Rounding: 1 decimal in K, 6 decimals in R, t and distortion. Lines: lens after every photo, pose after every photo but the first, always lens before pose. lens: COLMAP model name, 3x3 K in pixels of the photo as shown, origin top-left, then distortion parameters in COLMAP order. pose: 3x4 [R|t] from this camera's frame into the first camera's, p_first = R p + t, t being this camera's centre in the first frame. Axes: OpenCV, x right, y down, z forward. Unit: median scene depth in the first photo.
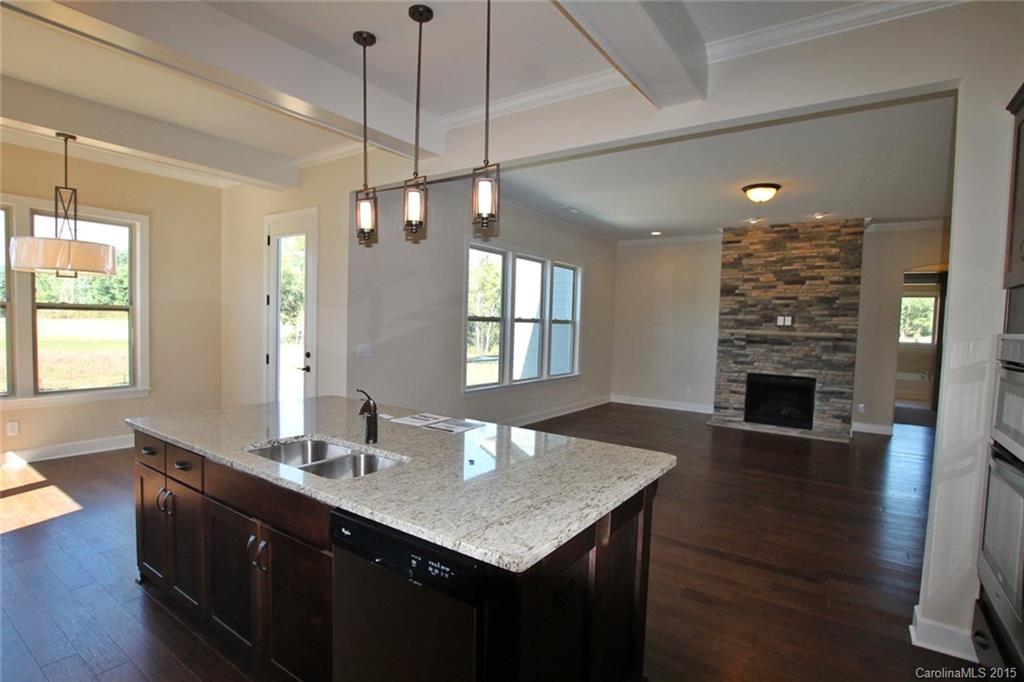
lens RADIAL K [[512.9, 0, 515.0], [0, 512.9, 349.7], [0, 0, 1]] dist [-0.003649, -0.000643]
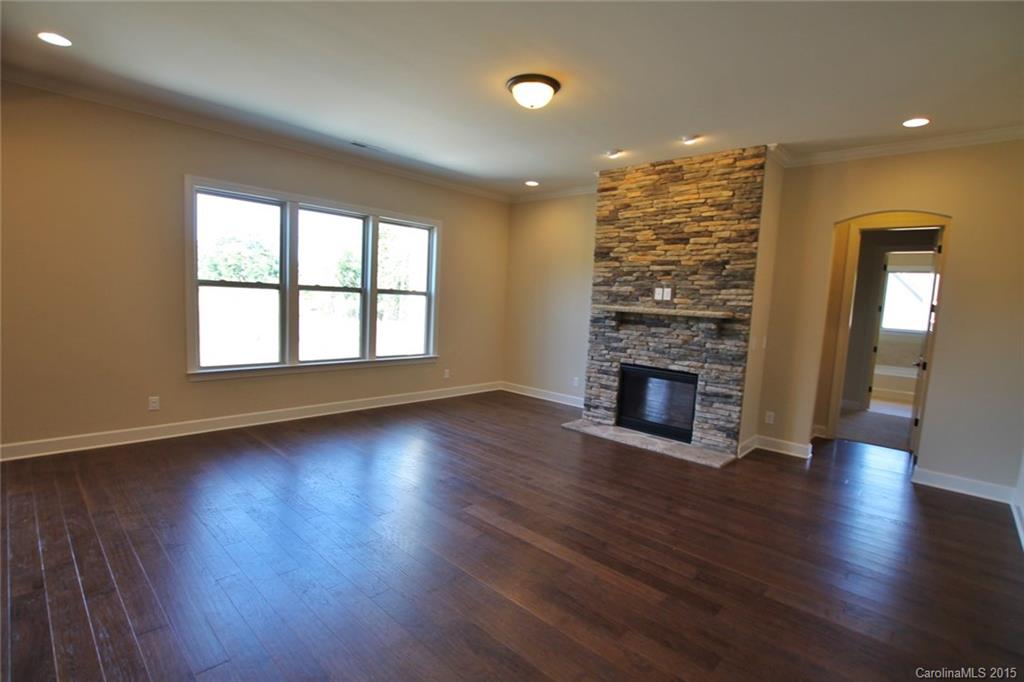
lens RADIAL K [[486.4, 0, 509.6], [0, 486.4, 346.0], [0, 0, 1]] dist [-0.001680, -0.009034]
pose [[0.986590, 0.031498, -0.160148, 0.425080], [-0.025288, 0.998853, 0.040671, -0.004565], [0.161245, -0.036075, 0.986255, 0.274636]]
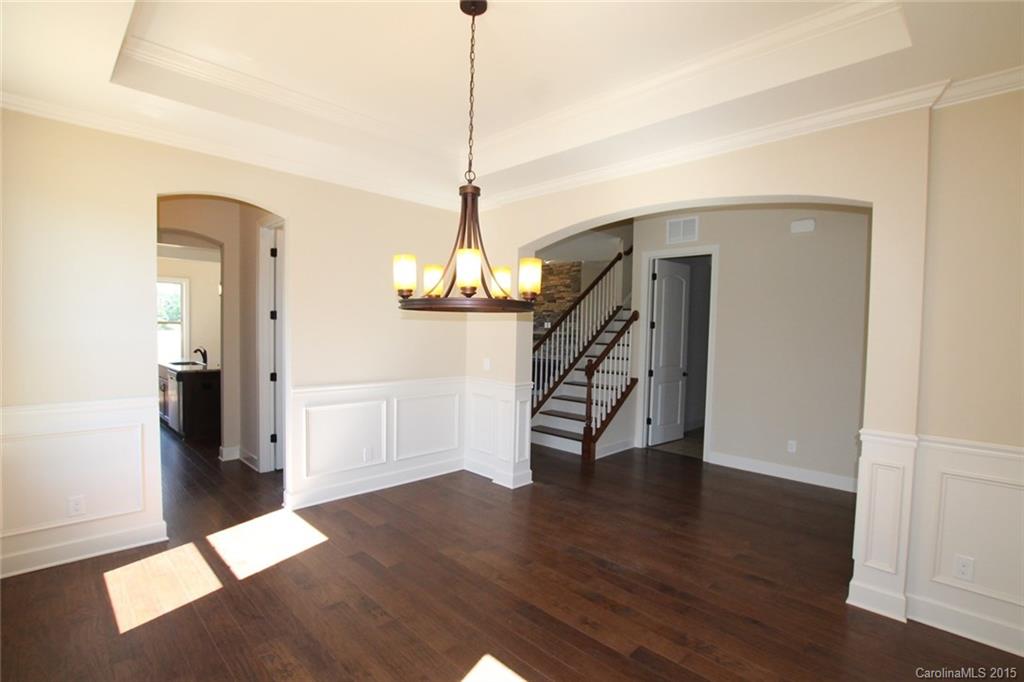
lens RADIAL K [[486.4, 0, 509.6], [0, 486.4, 346.0], [0, 0, 1]] dist [-0.001680, -0.009034]
pose [[0.981277, -0.004319, -0.192551, 0.705105], [-0.001207, 0.999591, -0.028576, 0.051985], [0.192596, 0.028273, 0.980871, -0.509811]]
